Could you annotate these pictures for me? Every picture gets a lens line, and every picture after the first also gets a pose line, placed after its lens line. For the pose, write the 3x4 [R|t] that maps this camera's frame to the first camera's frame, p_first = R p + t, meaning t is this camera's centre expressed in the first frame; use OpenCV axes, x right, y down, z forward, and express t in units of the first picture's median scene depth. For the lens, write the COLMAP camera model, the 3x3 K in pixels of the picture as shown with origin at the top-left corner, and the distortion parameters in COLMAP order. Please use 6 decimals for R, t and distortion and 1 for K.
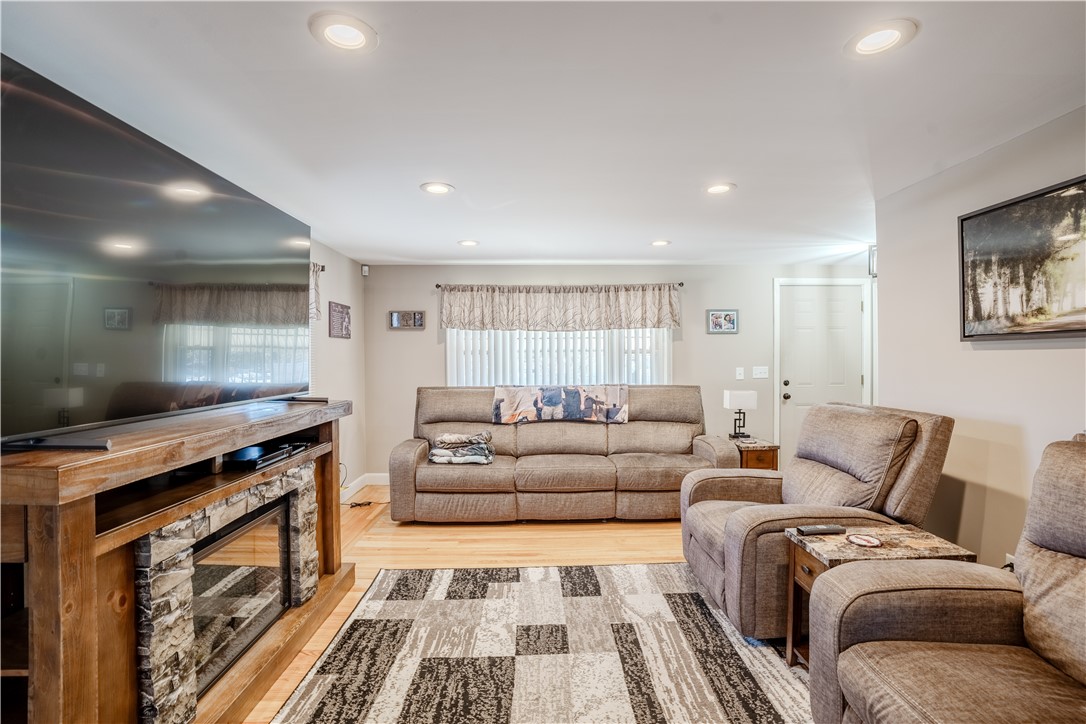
lens RADIAL K [[493.7, 0, 558.2], [0, 493.7, 371.3], [0, 0, 1]] dist [-0.005647, 0.002496]
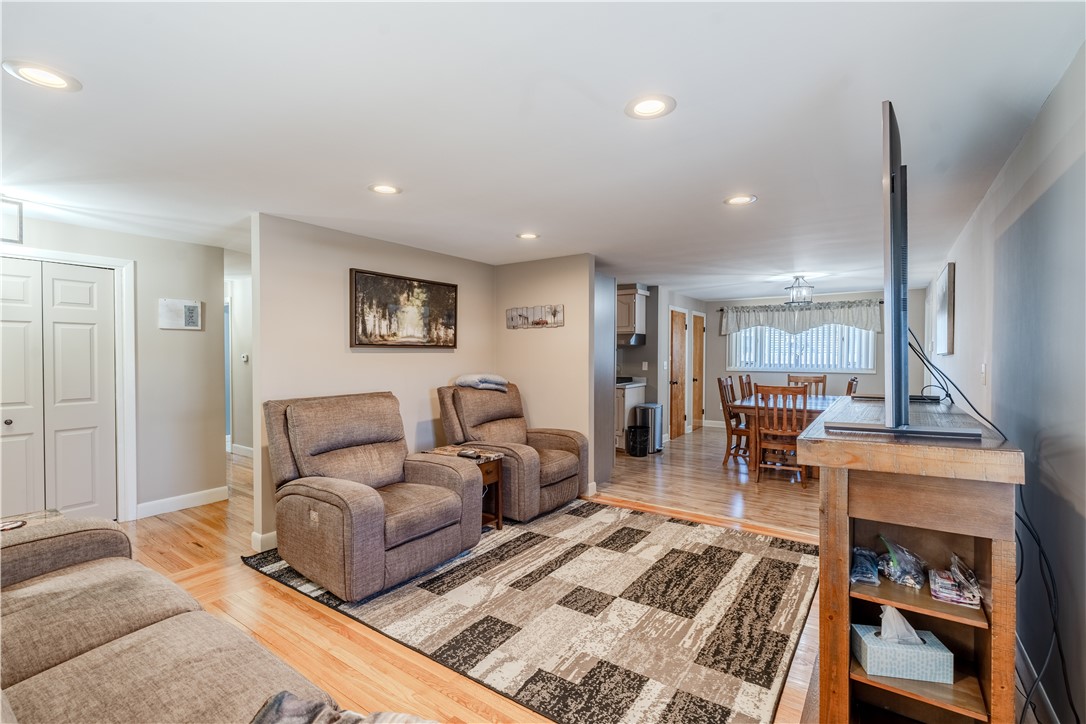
lens RADIAL K [[493.7, 0, 531.7], [0, 493.7, 356.6], [0, 0, 1]] dist [-0.005647, 0.002496]
pose [[-0.777723, 0.008960, 0.628543, -0.713174], [0.031778, 0.999180, 0.025077, -0.059007], [-0.627803, 0.039477, -0.777371, 2.112362]]
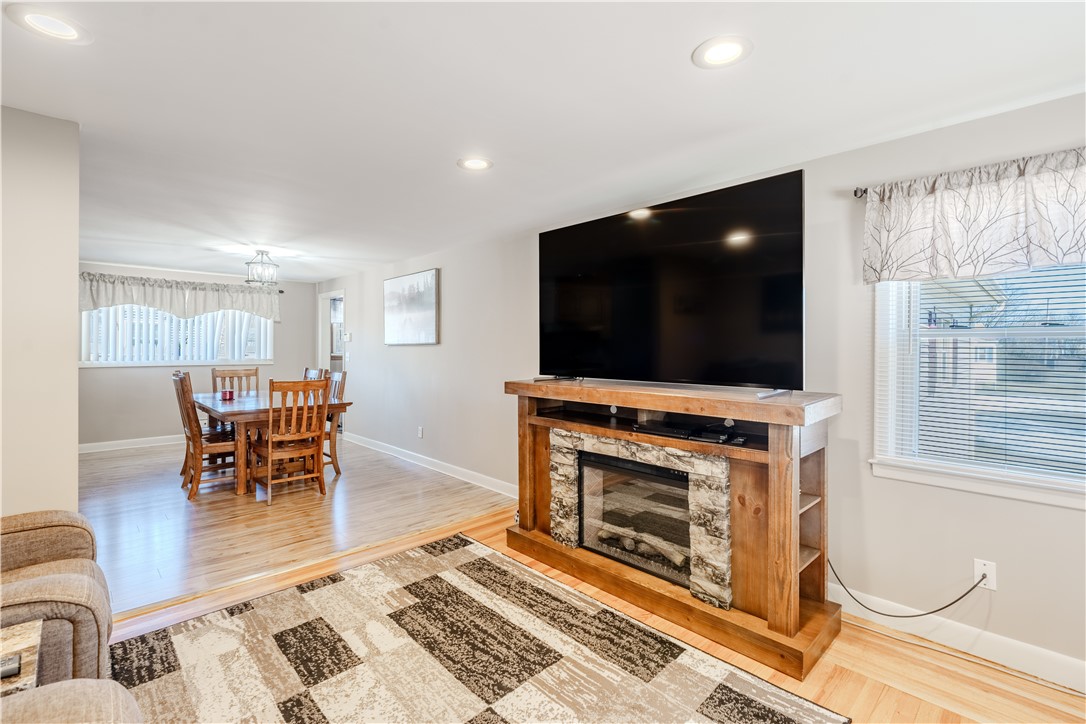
lens RADIAL K [[493.7, 0, 533.8], [0, 493.7, 362.8], [0, 0, 1]] dist [-0.005647, 0.002496]
pose [[-0.745862, 0.026144, -0.665587, 0.399508], [-0.024205, 0.997506, 0.066306, -0.052381], [0.665660, 0.065566, -0.743369, 1.660976]]
